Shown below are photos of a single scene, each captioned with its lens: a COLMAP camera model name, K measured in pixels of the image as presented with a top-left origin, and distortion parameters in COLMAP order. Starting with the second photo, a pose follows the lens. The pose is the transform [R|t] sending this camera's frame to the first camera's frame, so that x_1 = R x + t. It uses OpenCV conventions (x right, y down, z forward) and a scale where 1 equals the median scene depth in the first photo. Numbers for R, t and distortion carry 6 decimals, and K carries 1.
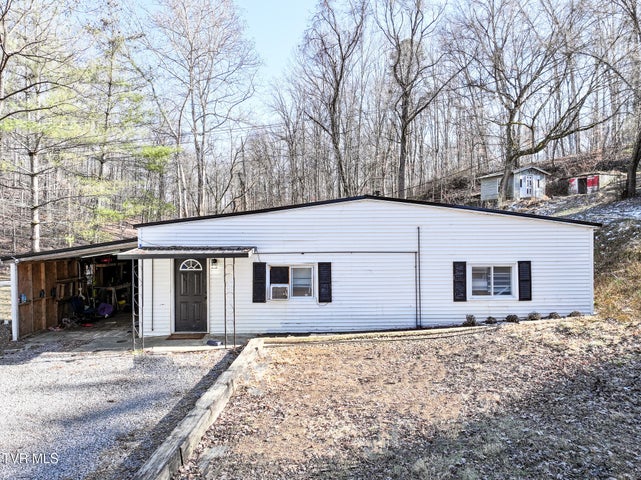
lens RADIAL K [[448.9, 0, 320.5], [0, 448.9, 240.0], [0, 0, 1]] dist [0.000093, 0.007565]
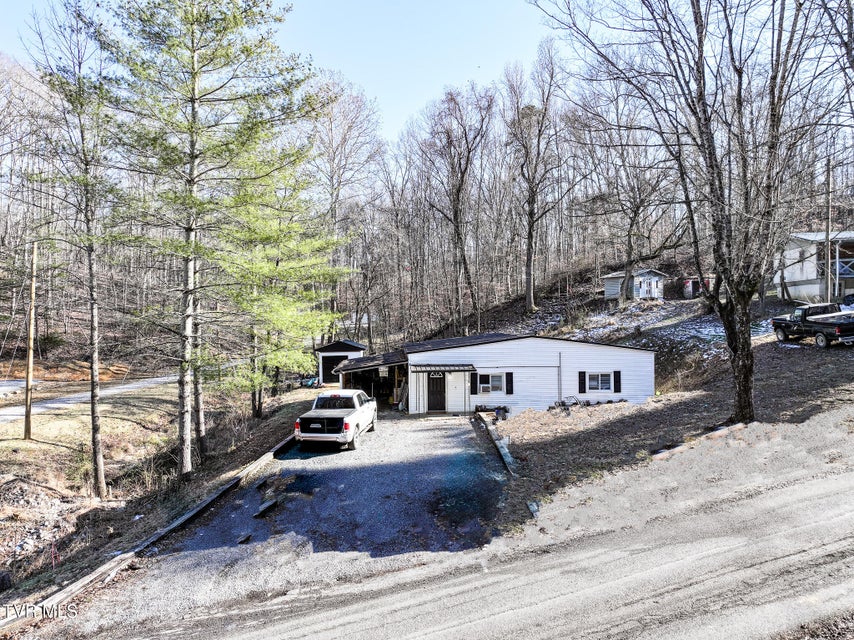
lens RADIAL K [[598.1, 0, 427.0], [0, 598.1, 320.0], [0, 0, 1]] dist [0.000093, 0.007565]
pose [[0.999213, -0.002079, 0.039618, -0.417689], [0.001771, 0.999968, 0.007816, -0.181332], [-0.039633, -0.007739, 0.999184, -1.407394]]
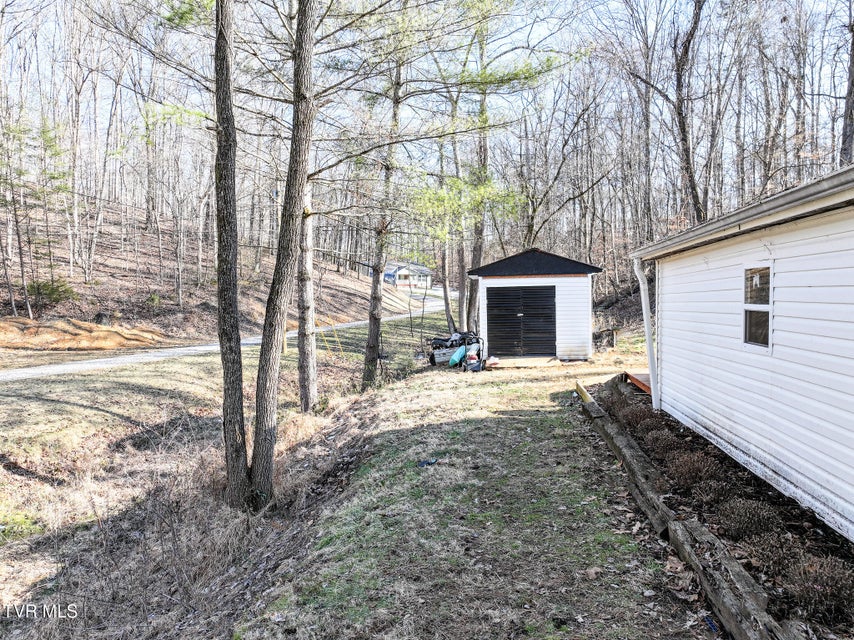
lens RADIAL K [[598.1, 0, 427.0], [0, 598.1, 320.0], [0, 0, 1]] dist [0.000093, 0.007565]
pose [[0.988457, 0.001507, -0.151493, -0.838851], [0.003353, 0.999488, 0.031816, 0.095899], [0.151464, -0.031956, 0.987946, 0.848911]]
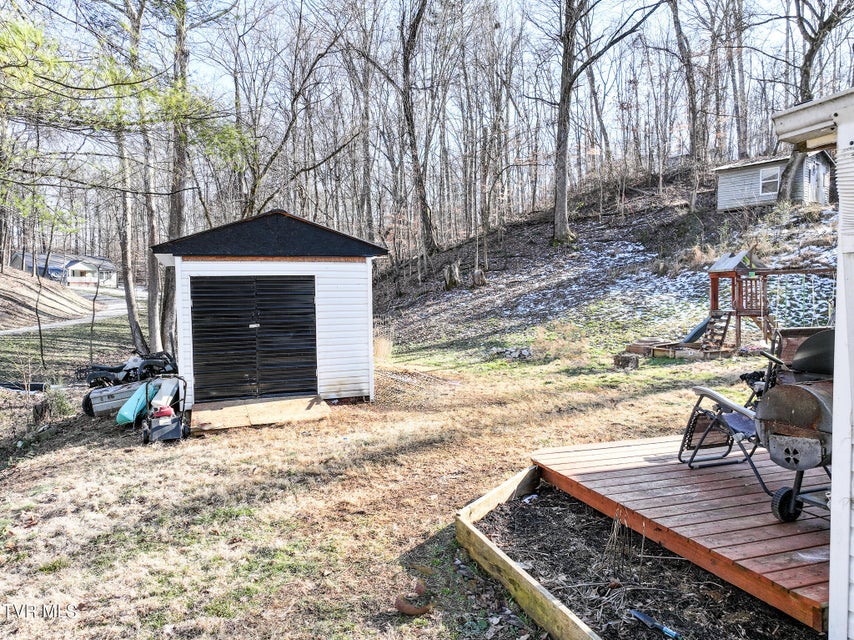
lens RADIAL K [[598.1, 0, 427.0], [0, 598.1, 320.0], [0, 0, 1]] dist [0.000093, 0.007565]
pose [[0.947029, -0.013556, 0.320861, -0.872383], [0.003785, 0.999510, 0.031056, 0.097548], [-0.321125, -0.028196, 0.946617, 1.427228]]
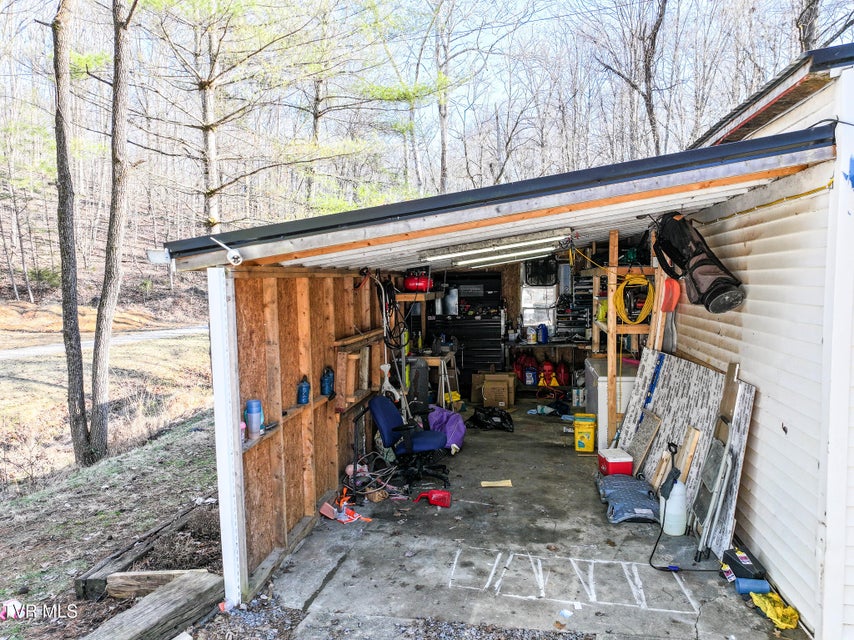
lens RADIAL K [[598.1, 0, 427.0], [0, 598.1, 320.0], [0, 0, 1]] dist [0.000093, 0.007565]
pose [[0.982355, 0.010920, -0.186706, -0.513432], [0.001558, 0.997782, 0.066553, 0.056724], [0.187019, -0.065670, 0.980159, 0.709871]]
